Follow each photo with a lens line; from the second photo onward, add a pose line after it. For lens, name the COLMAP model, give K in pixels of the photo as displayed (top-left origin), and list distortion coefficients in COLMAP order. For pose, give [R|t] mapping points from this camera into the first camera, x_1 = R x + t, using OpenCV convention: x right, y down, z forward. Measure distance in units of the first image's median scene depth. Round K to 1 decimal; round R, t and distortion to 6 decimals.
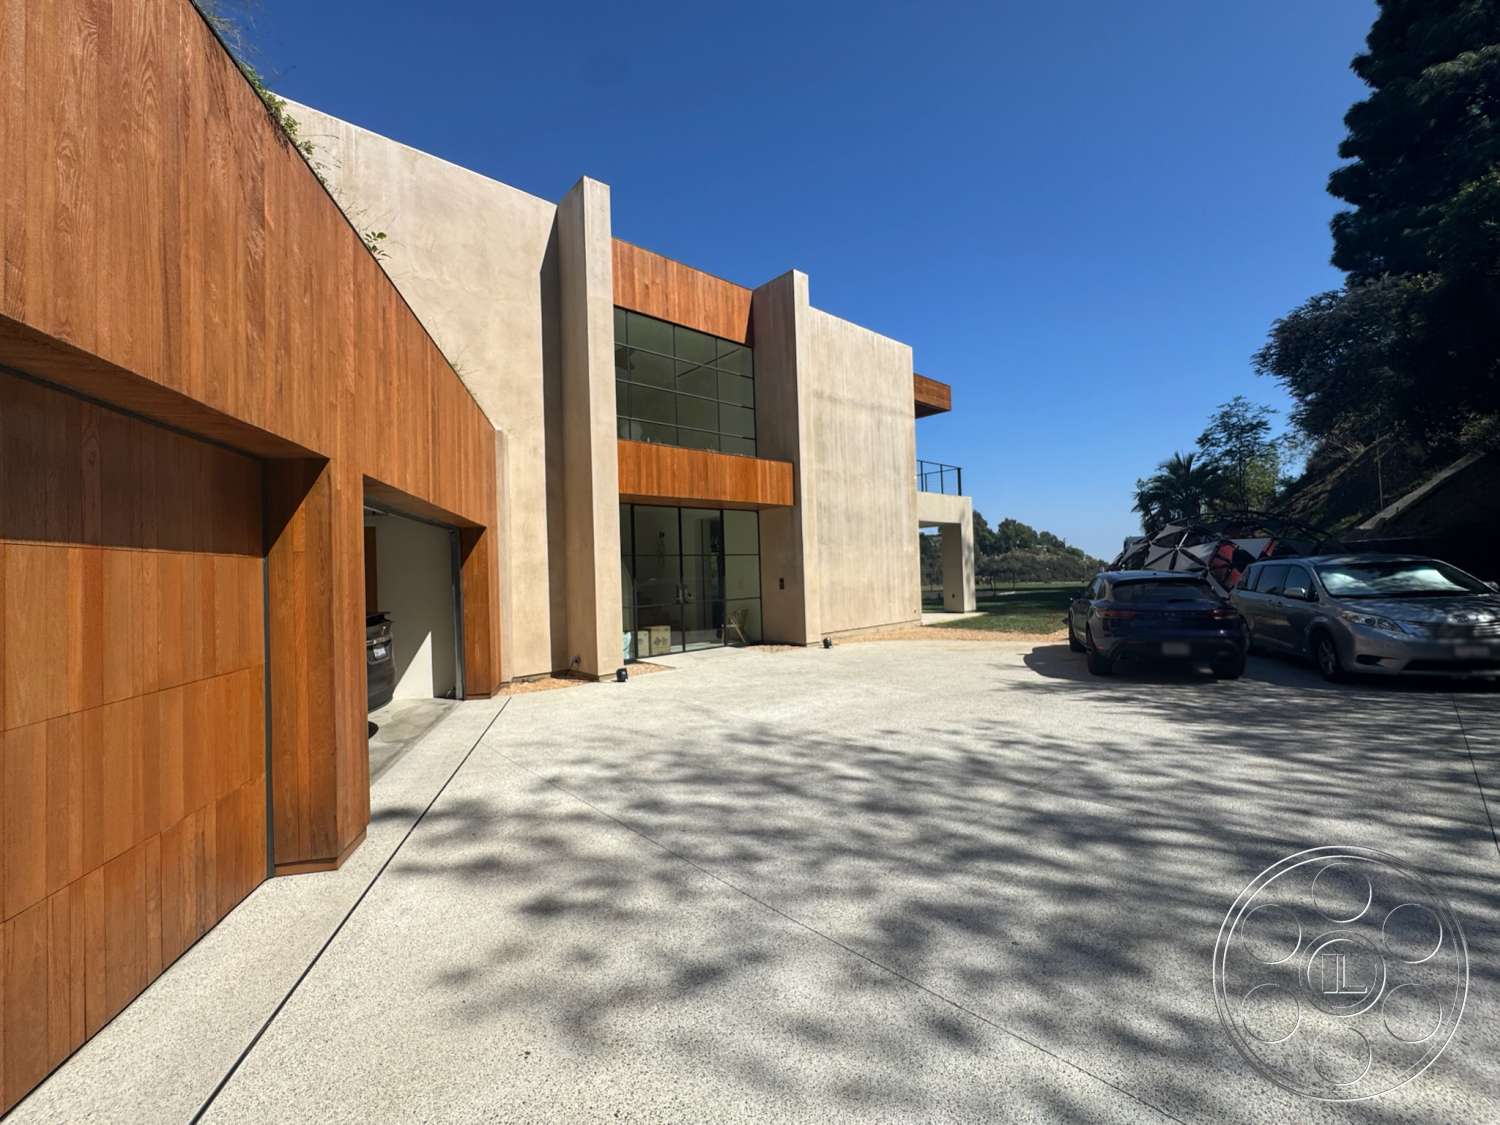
lens RADIAL K [[604.2, 0, 748.3], [0, 604.2, 560.1], [0, 0, 1]] dist [-0.002988, -0.000038]
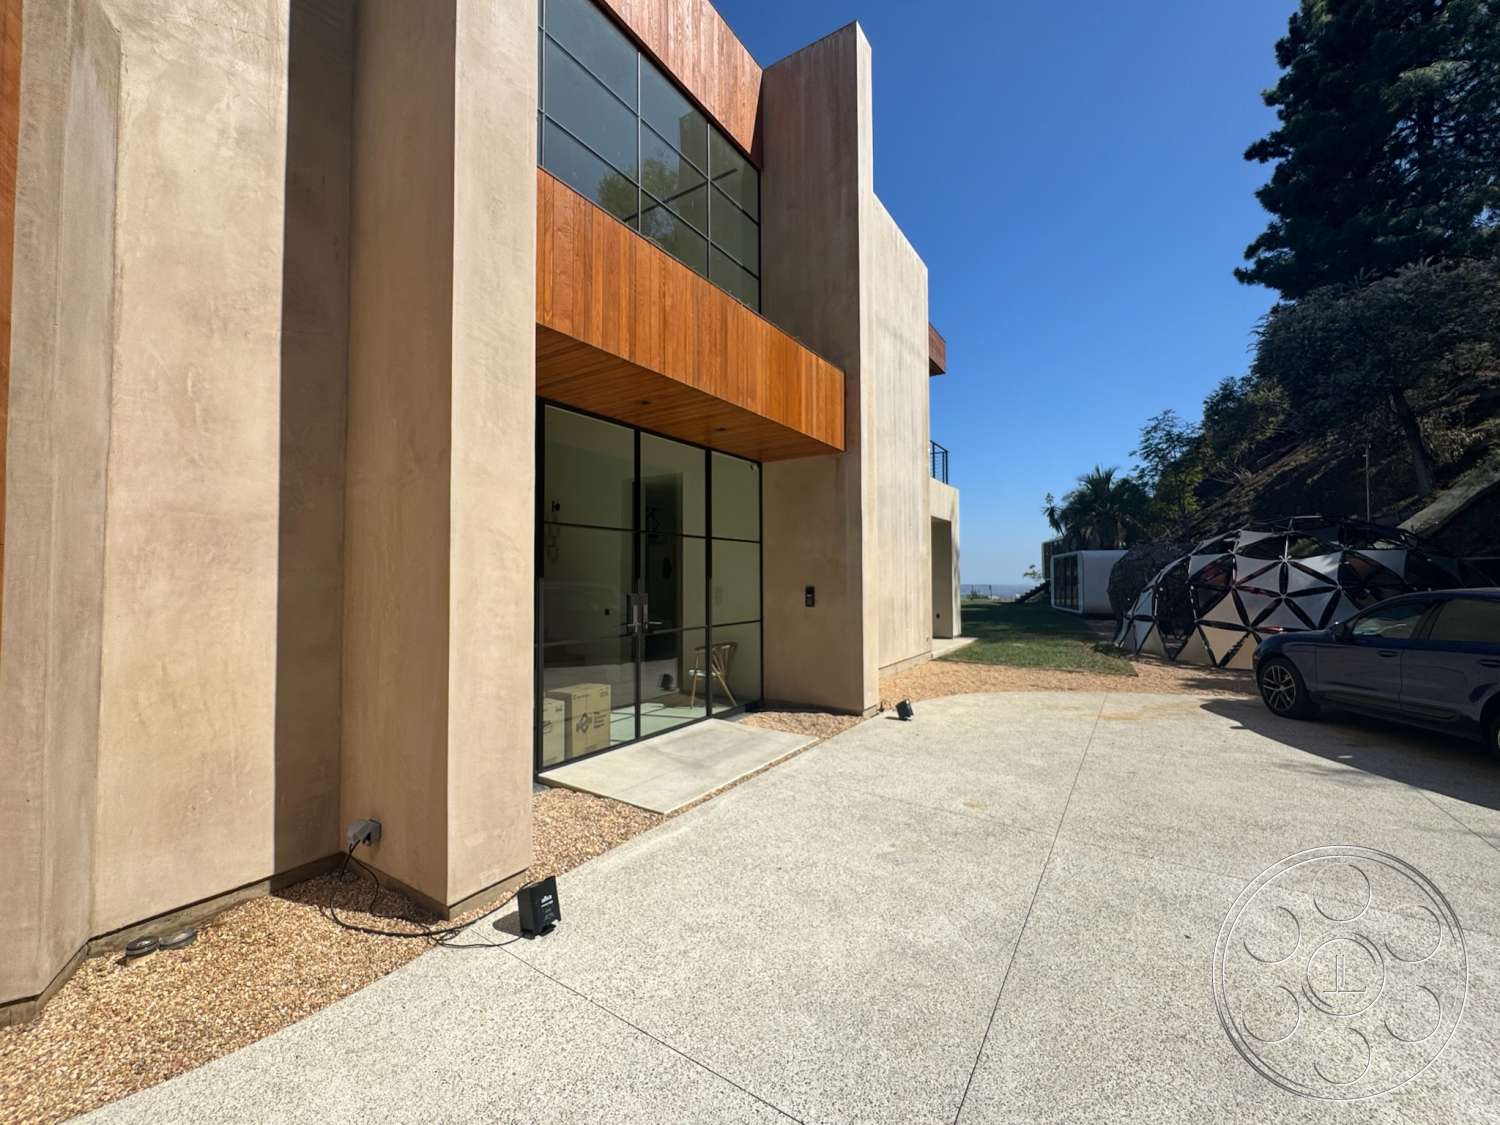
lens RADIAL K [[604.2, 0, 748.3], [0, 604.2, 560.1], [0, 0, 1]] dist [-0.002988, -0.000038]
pose [[0.968371, 0.036123, 0.246887, -0.138393], [-0.031578, 0.999251, -0.022346, 0.021329], [-0.247510, 0.013843, 0.968787, 0.508132]]
